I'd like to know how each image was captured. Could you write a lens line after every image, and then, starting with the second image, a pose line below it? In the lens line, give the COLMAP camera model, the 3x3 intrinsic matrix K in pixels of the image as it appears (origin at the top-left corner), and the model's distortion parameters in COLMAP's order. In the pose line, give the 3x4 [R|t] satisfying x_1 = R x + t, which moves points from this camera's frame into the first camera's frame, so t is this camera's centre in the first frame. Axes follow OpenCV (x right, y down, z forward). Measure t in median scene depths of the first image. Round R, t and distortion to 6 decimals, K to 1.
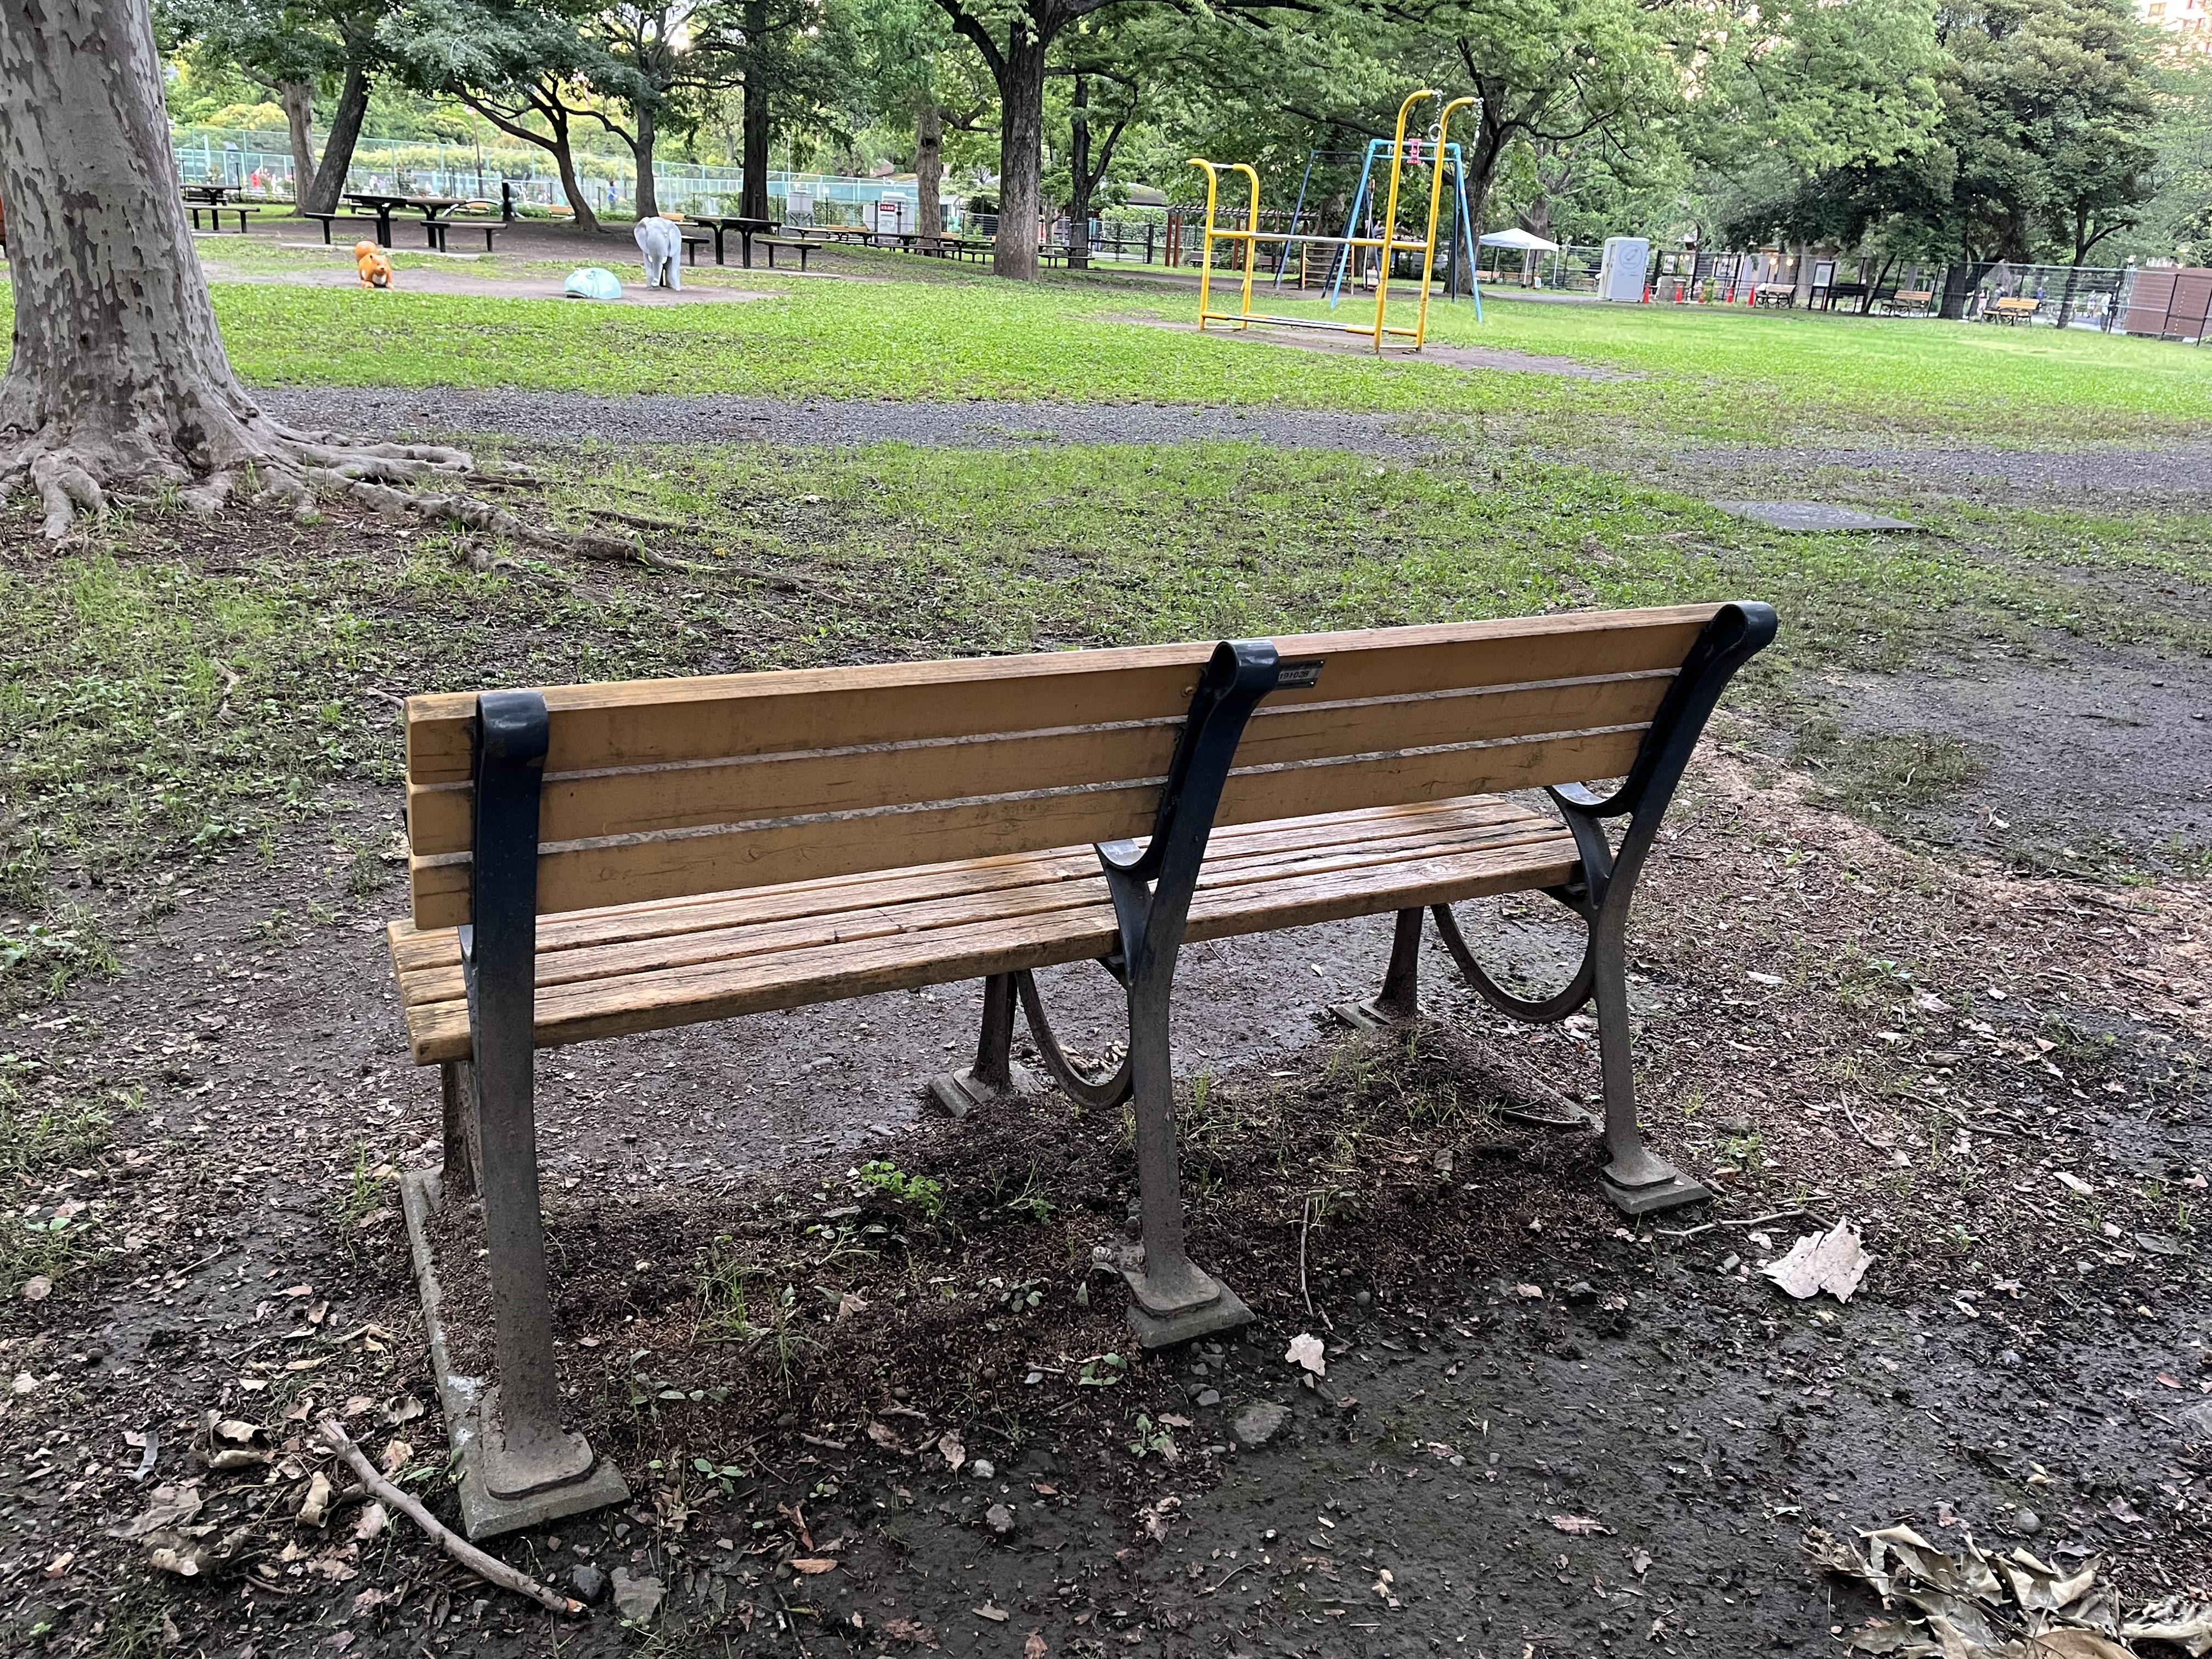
lens RADIAL K [[1681.1, 0, 1122.1], [0, 1681.1, 827.8], [0, 0, 1]] dist [0.070880, -0.091450]
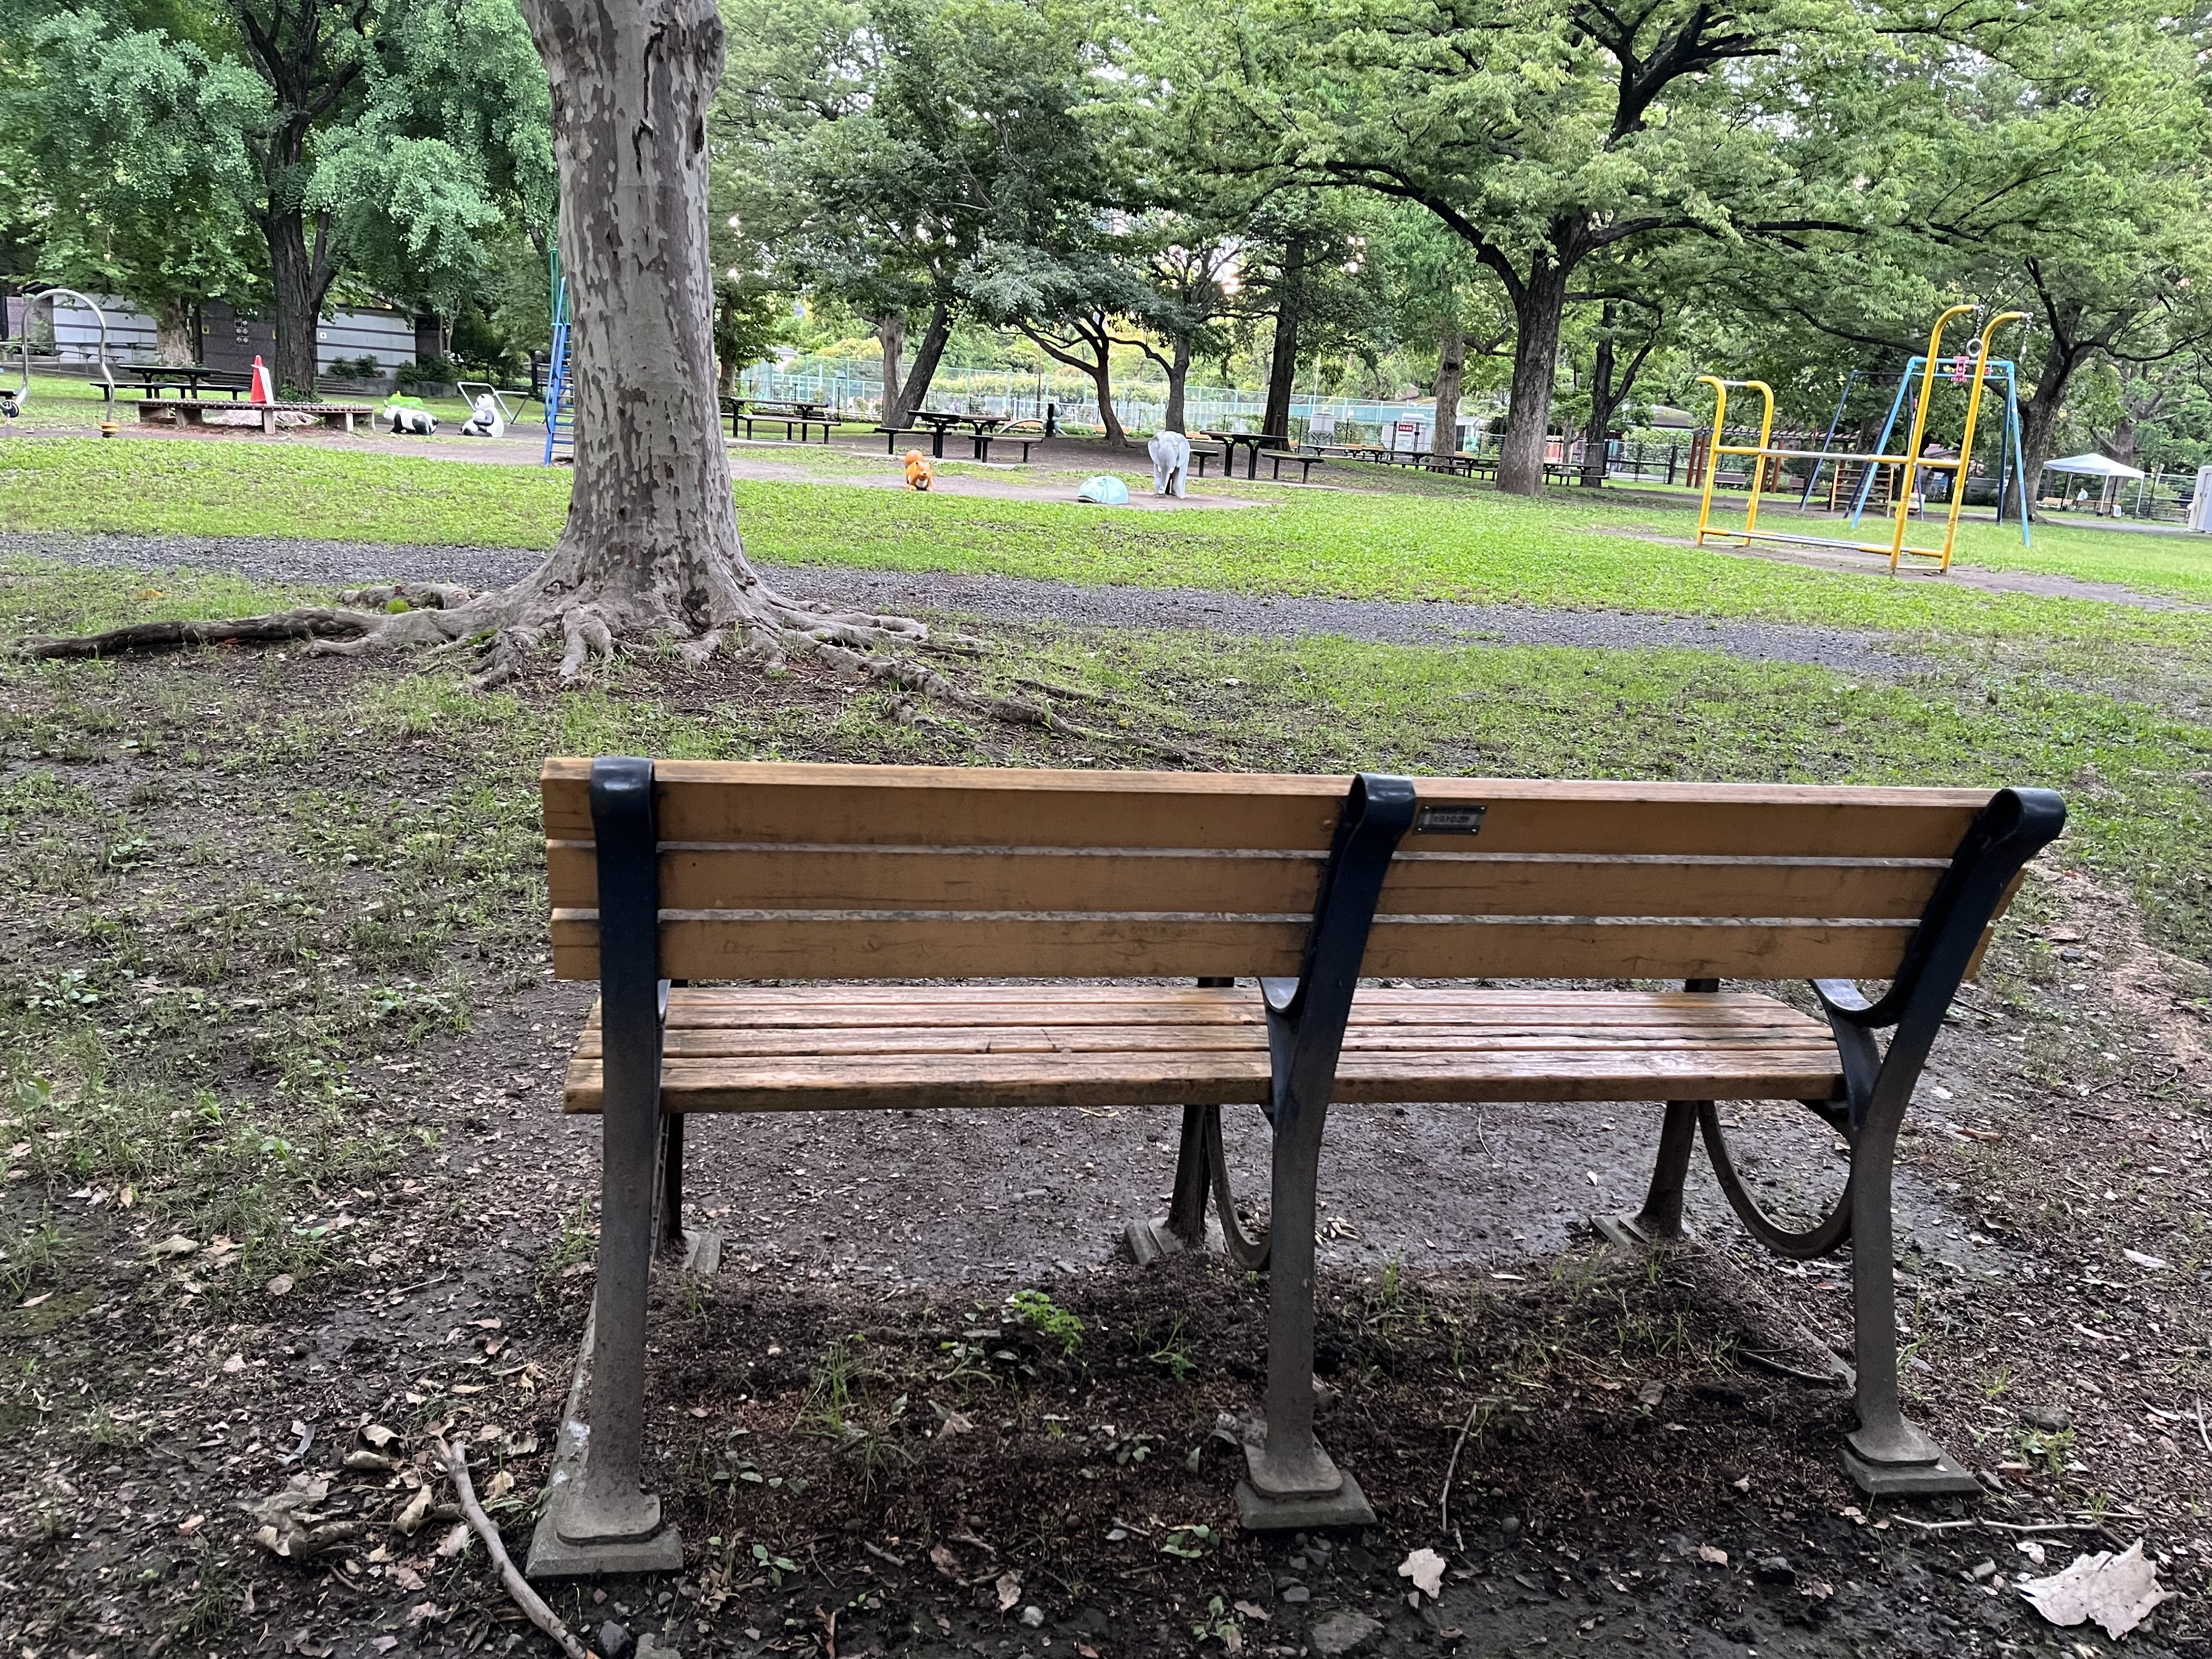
lens RADIAL K [[1681.1, 0, 1112.2], [0, 1681.1, 833.4], [0, 0, 1]] dist [0.070880, -0.091450]
pose [[0.957336, 0.076462, -0.278678, 0.147127], [-0.107738, 0.989270, -0.098680, 0.024879], [0.268143, 0.124494, 0.955301, 0.035196]]
